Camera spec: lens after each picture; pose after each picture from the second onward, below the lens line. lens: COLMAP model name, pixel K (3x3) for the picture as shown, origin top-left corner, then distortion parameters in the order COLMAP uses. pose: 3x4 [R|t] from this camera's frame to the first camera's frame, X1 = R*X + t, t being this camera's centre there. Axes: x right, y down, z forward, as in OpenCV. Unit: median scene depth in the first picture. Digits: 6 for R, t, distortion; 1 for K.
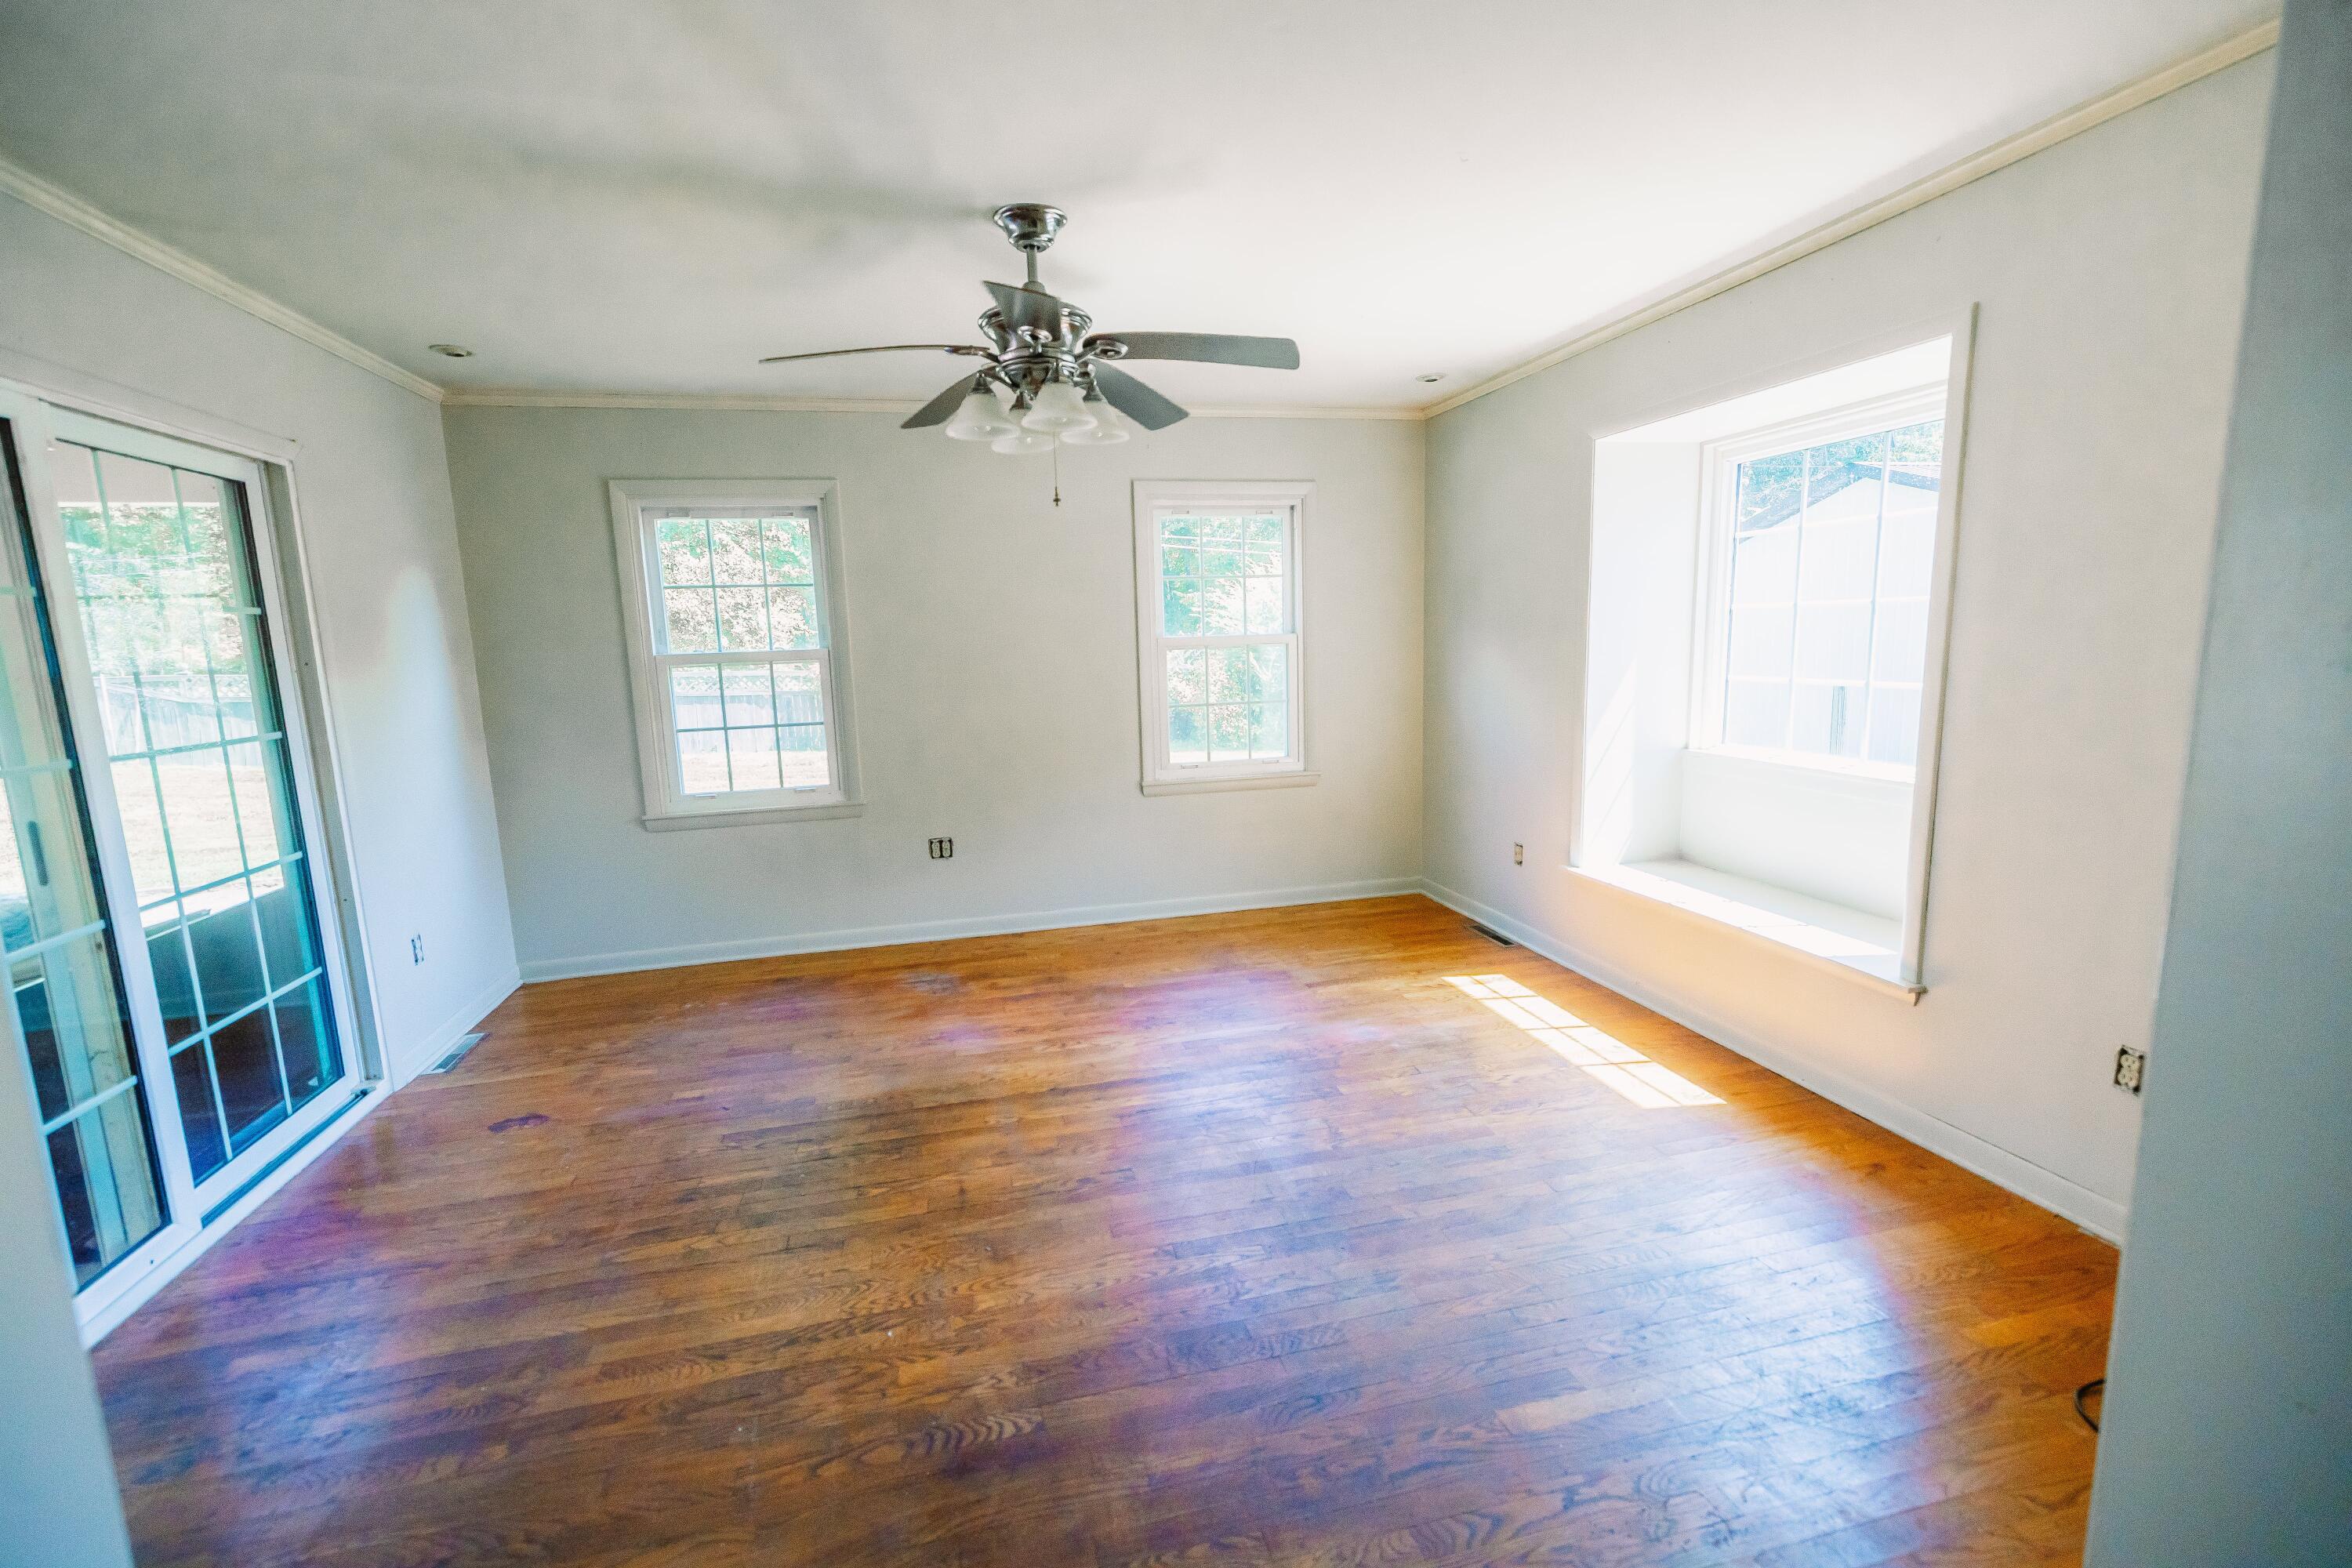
lens RADIAL K [[985.3, 0, 1162.7], [0, 985.3, 787.2], [0, 0, 1]] dist [0.001486, 0.000198]
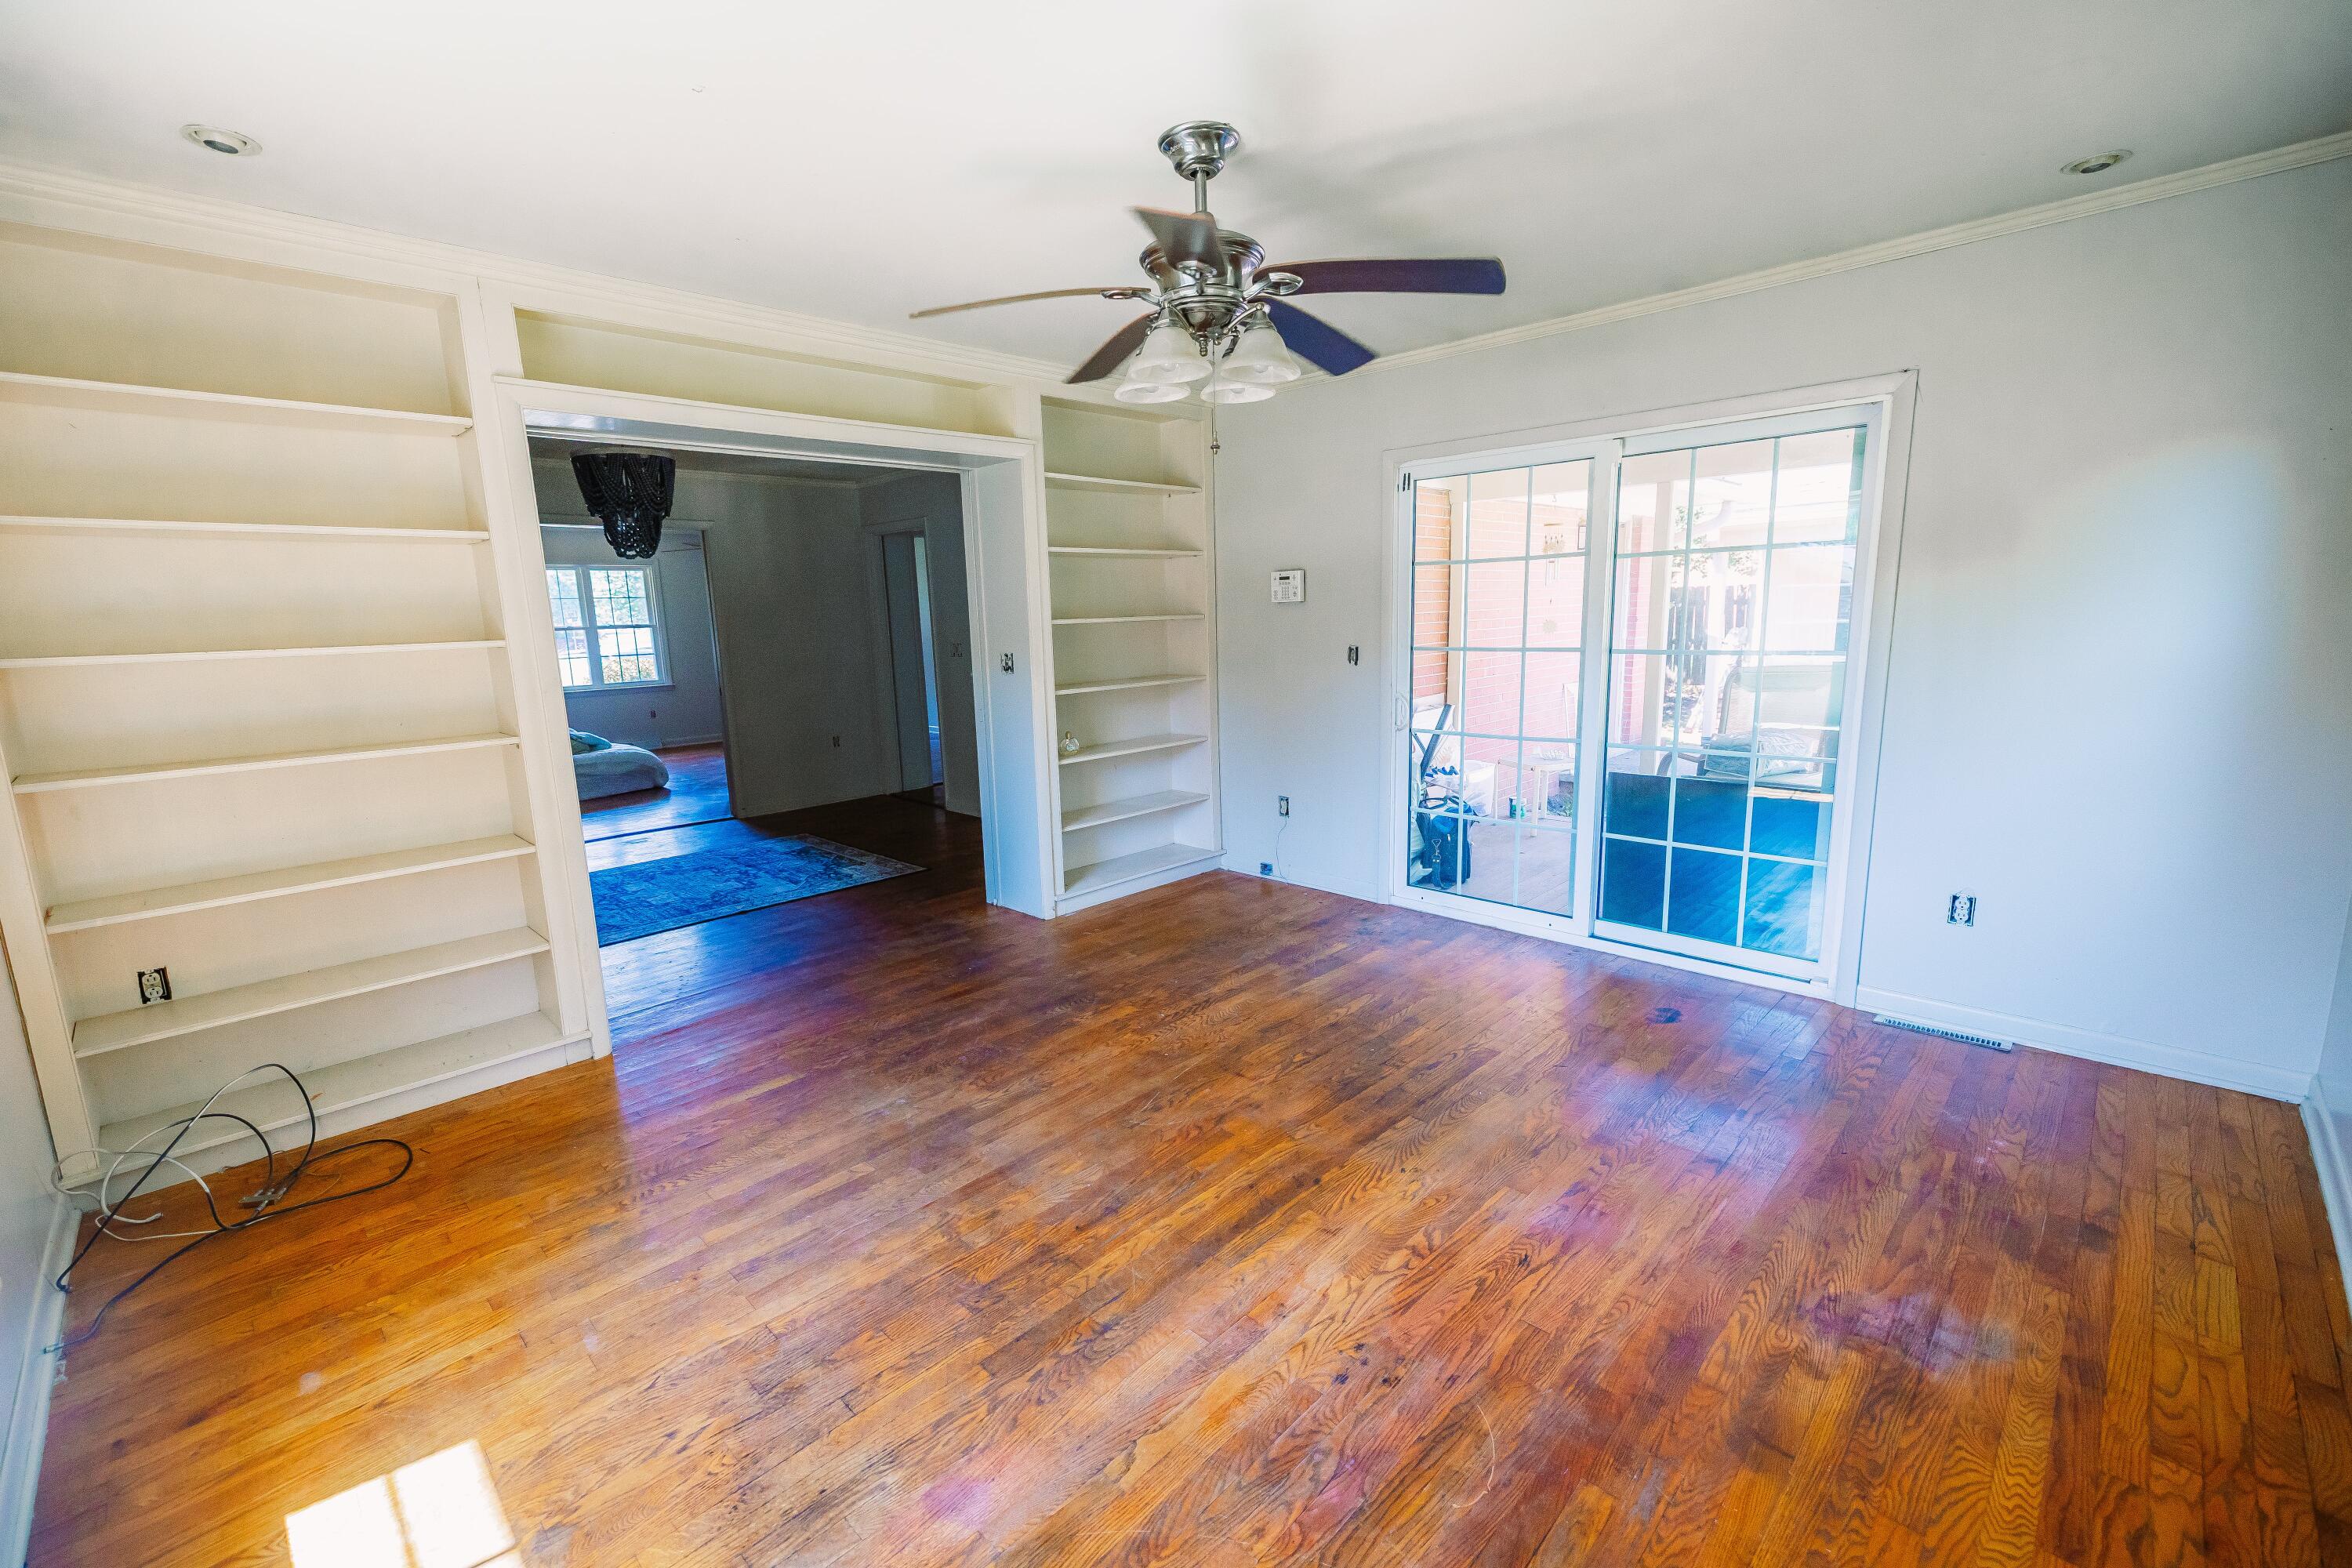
lens RADIAL K [[985.3, 0, 1162.7], [0, 985.3, 787.2], [0, 0, 1]] dist [0.001486, 0.000198]
pose [[-0.851540, 0.148140, -0.502926, 0.366704], [-0.024272, 0.947084, 0.320066, -0.257039], [0.523727, 0.284756, -0.802885, 1.579554]]
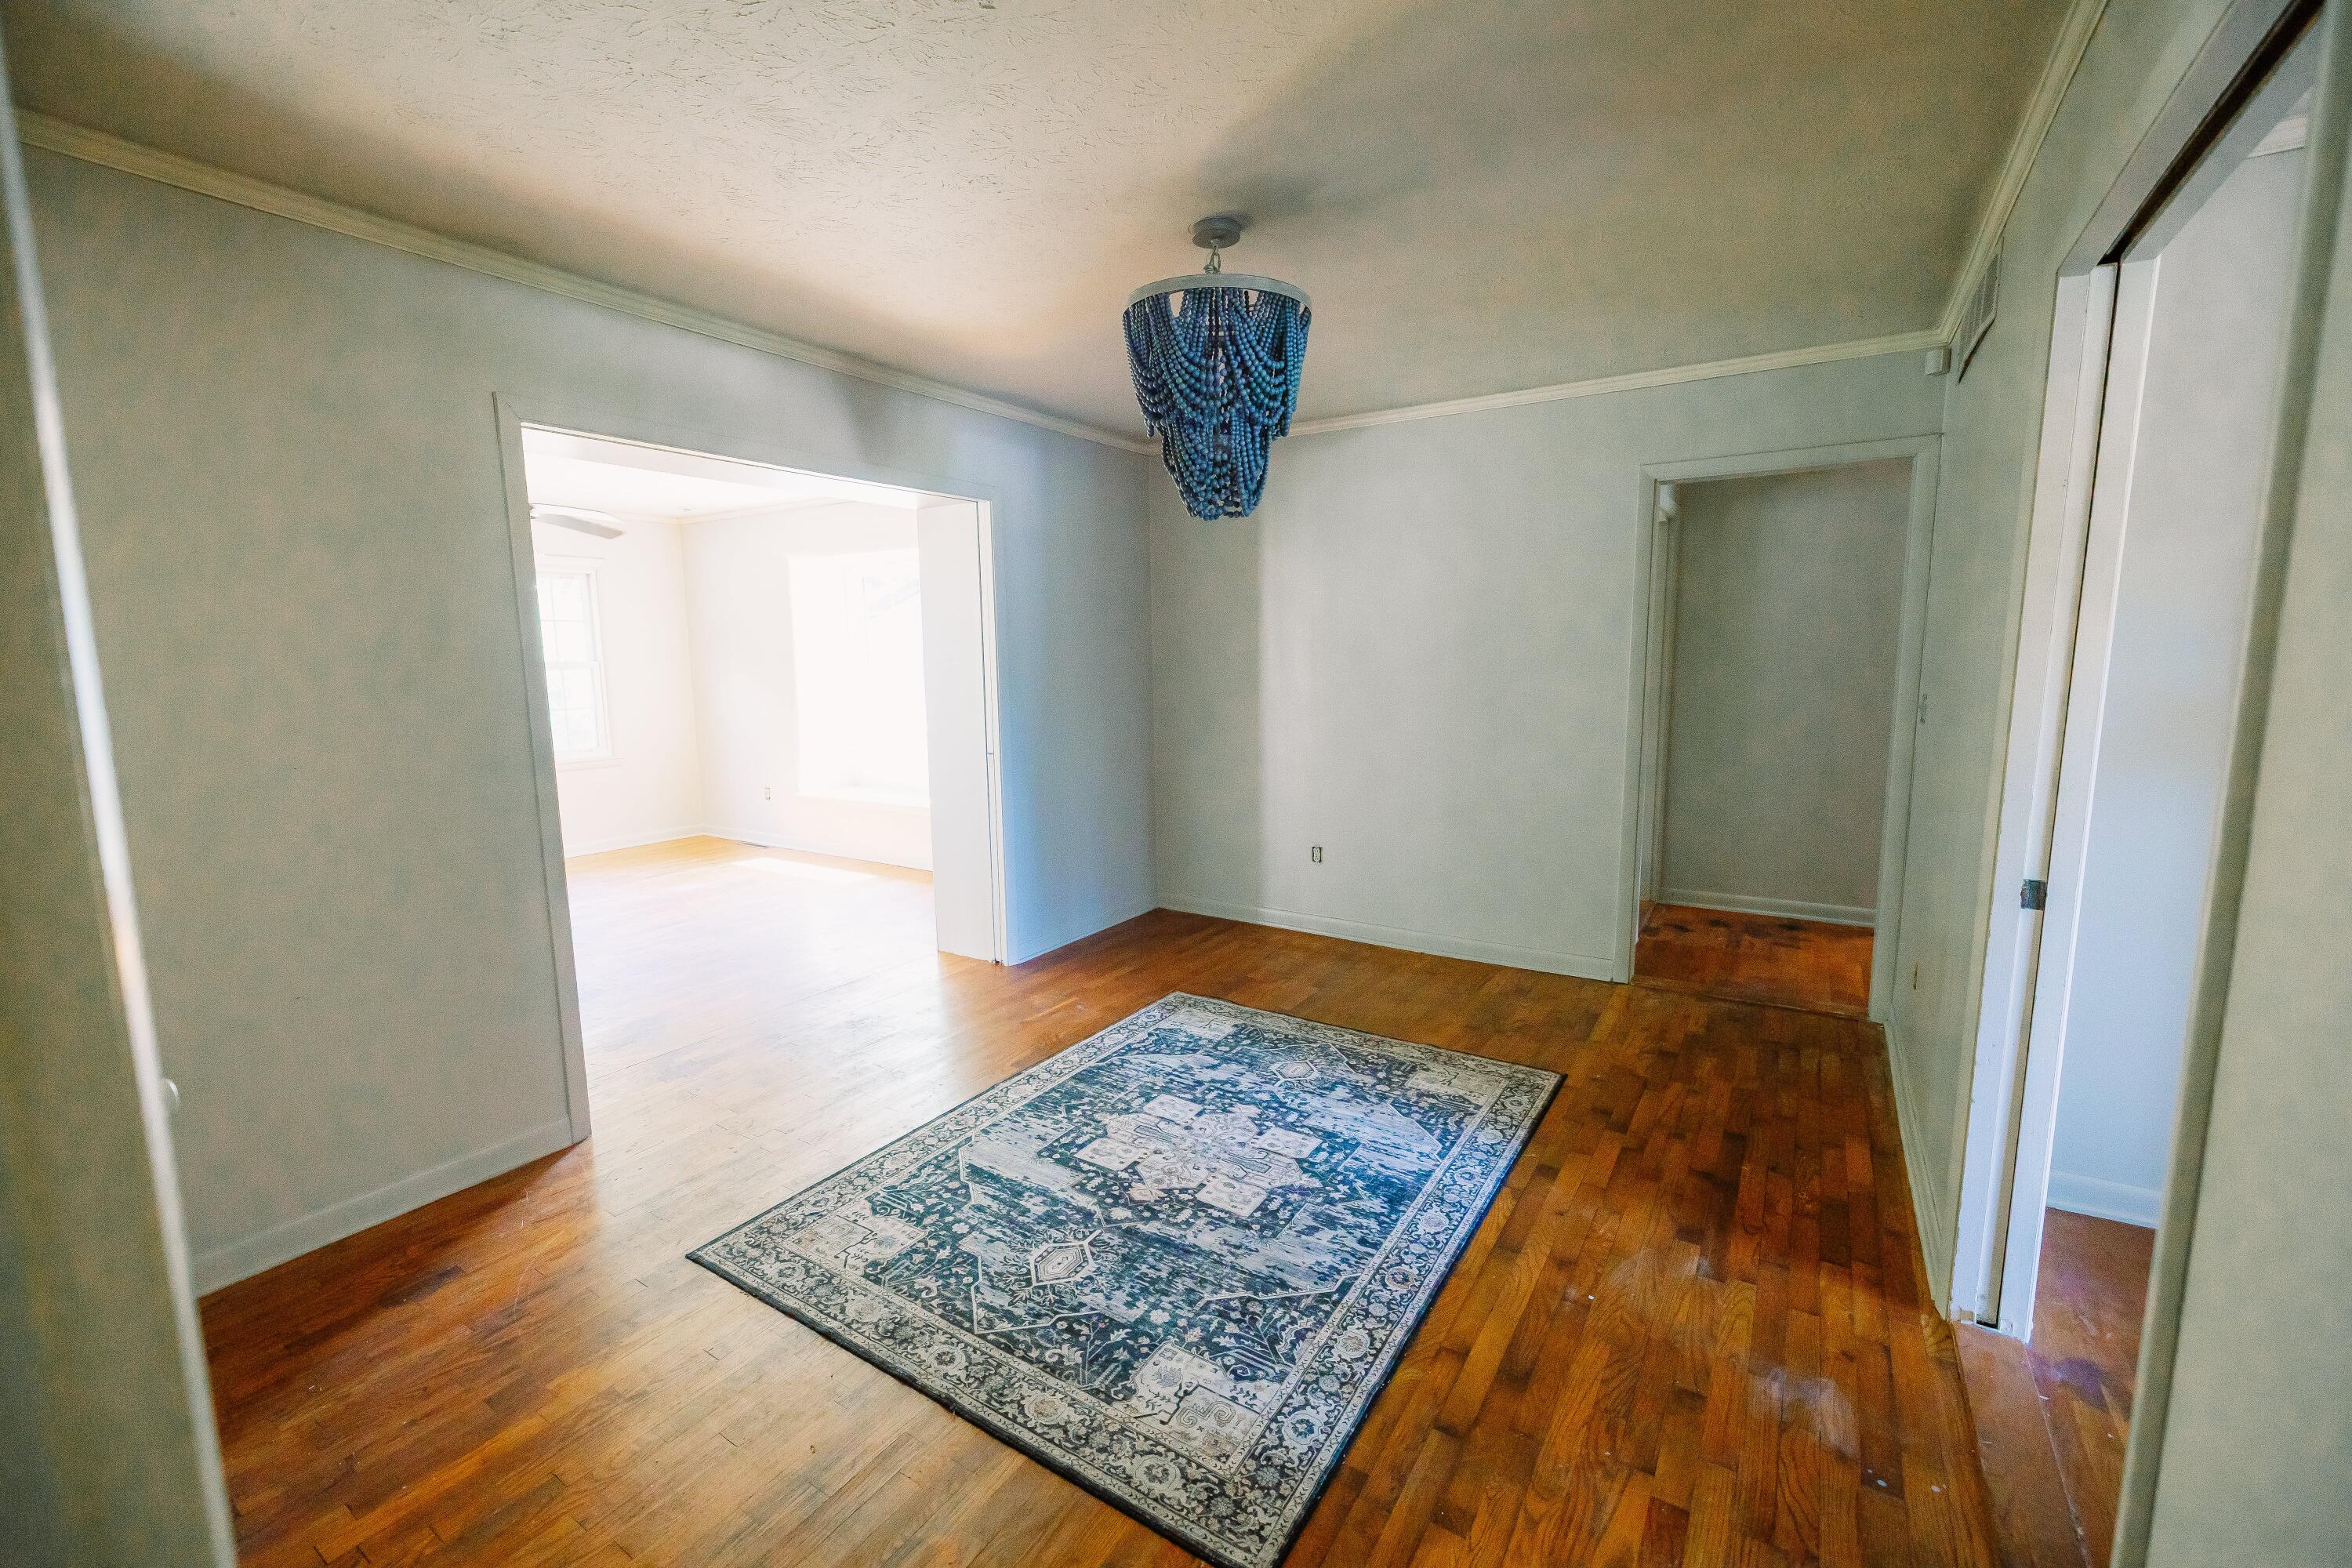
lens RADIAL K [[985.3, 0, 1162.7], [0, 985.3, 787.2], [0, 0, 1]] dist [0.001486, 0.000198]
pose [[0.730787, -0.074040, 0.678578, -0.428592], [0.096755, 0.995299, 0.004399, 0.174033], [-0.675713, 0.062441, 0.734515, -1.042704]]
